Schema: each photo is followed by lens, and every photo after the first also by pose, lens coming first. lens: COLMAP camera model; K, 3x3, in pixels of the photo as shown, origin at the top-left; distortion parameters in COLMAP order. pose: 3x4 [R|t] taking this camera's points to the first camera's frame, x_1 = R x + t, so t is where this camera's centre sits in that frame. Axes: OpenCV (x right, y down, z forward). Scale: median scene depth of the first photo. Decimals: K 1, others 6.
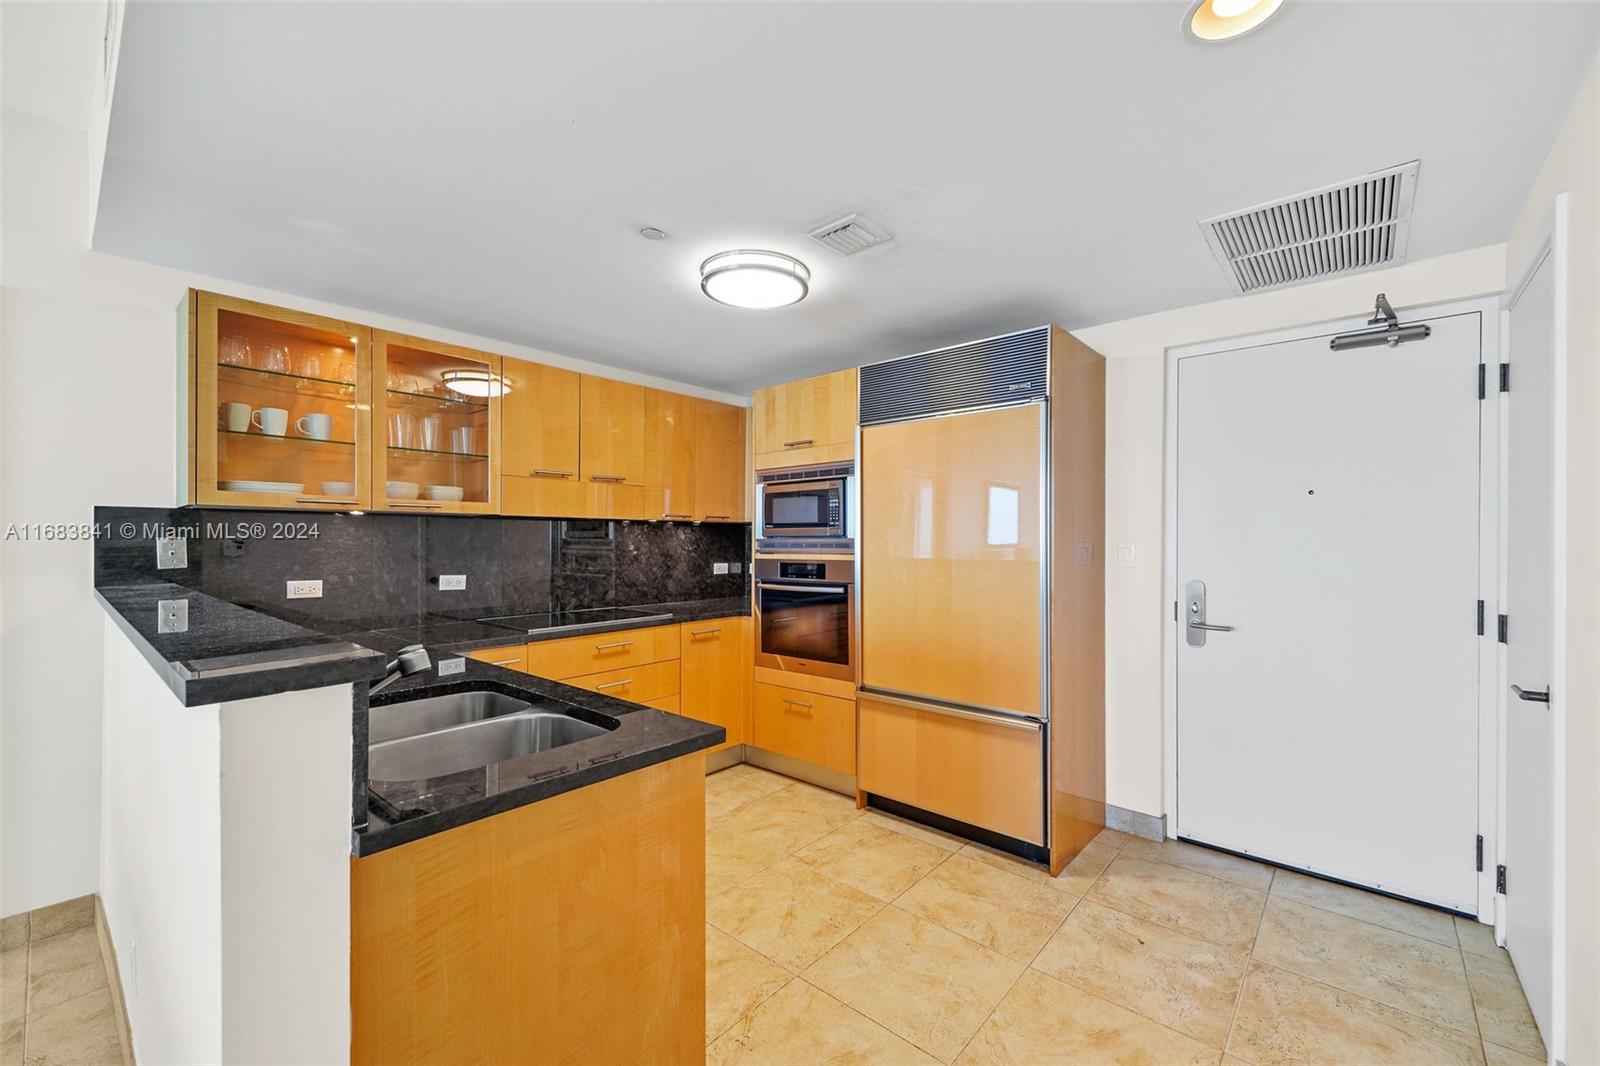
lens RADIAL K [[643.6, 0, 804.5], [0, 643.6, 535.0], [0, 0, 1]] dist [0.022063, -0.006973]
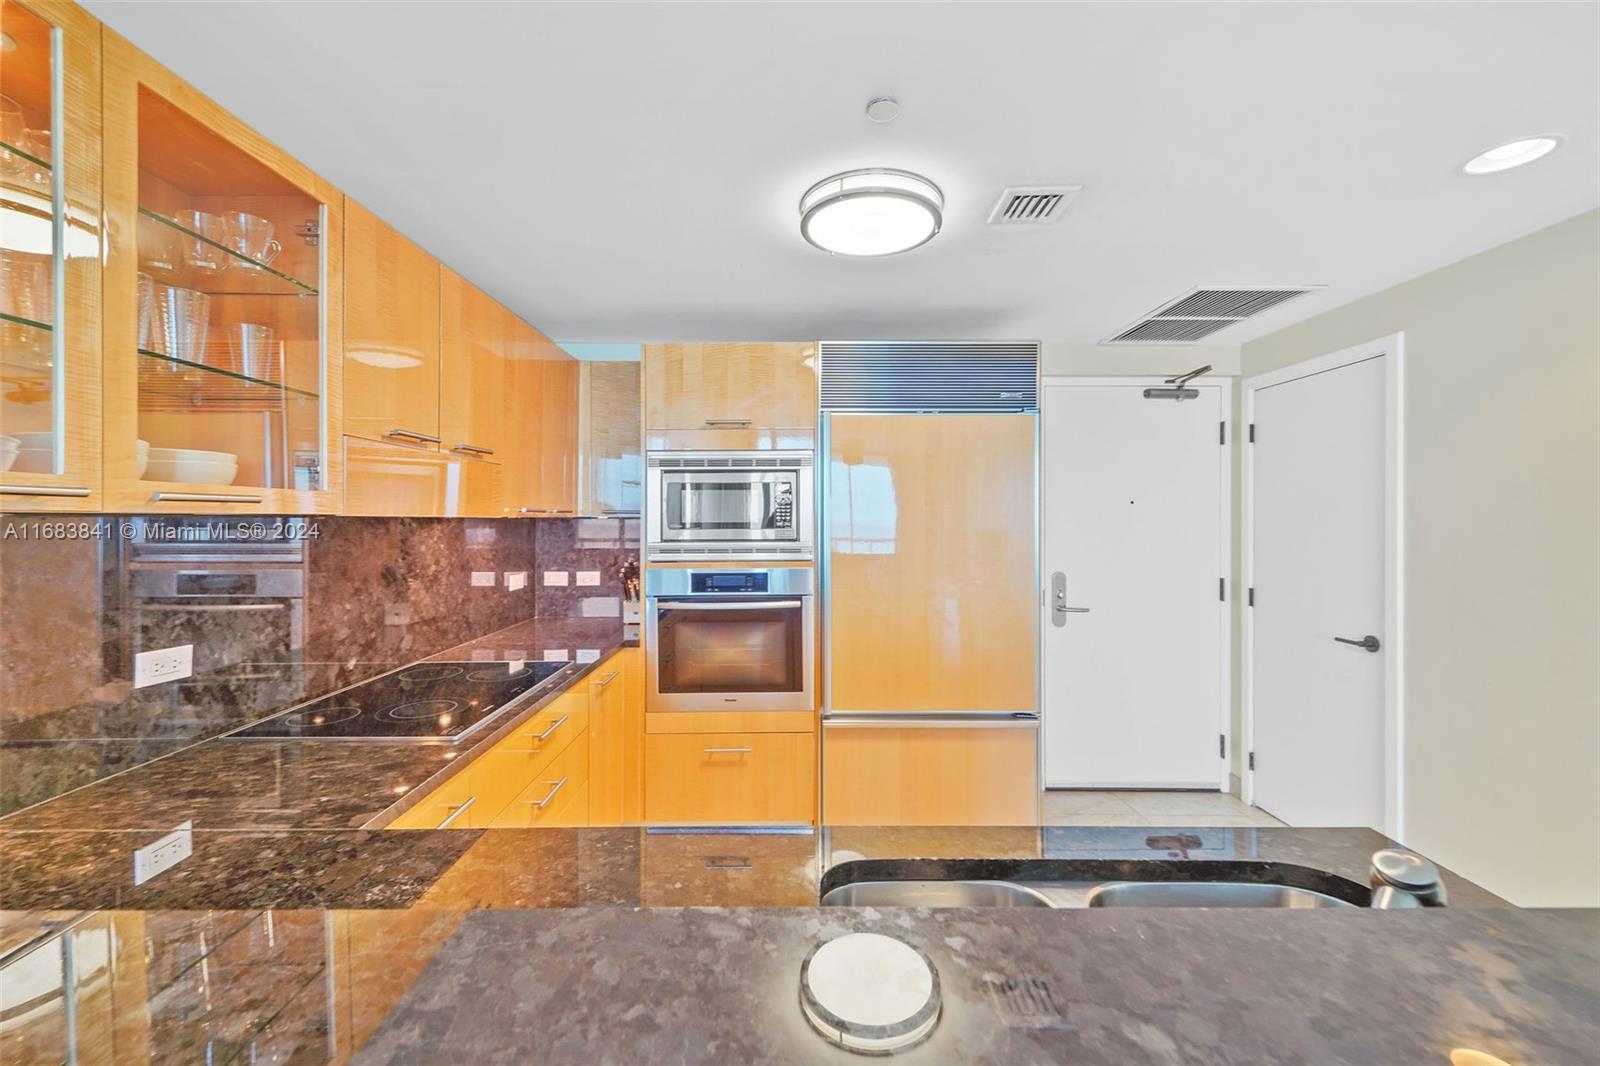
lens RADIAL K [[643.6, 0, 798.4], [0, 643.6, 518.5], [0, 0, 1]] dist [0.022063, -0.006973]
pose [[0.756643, -0.001094, 0.653828, -0.489144], [-0.004025, 0.999972, 0.006330, -0.031111], [-0.653816, -0.007422, 0.756617, 0.361644]]
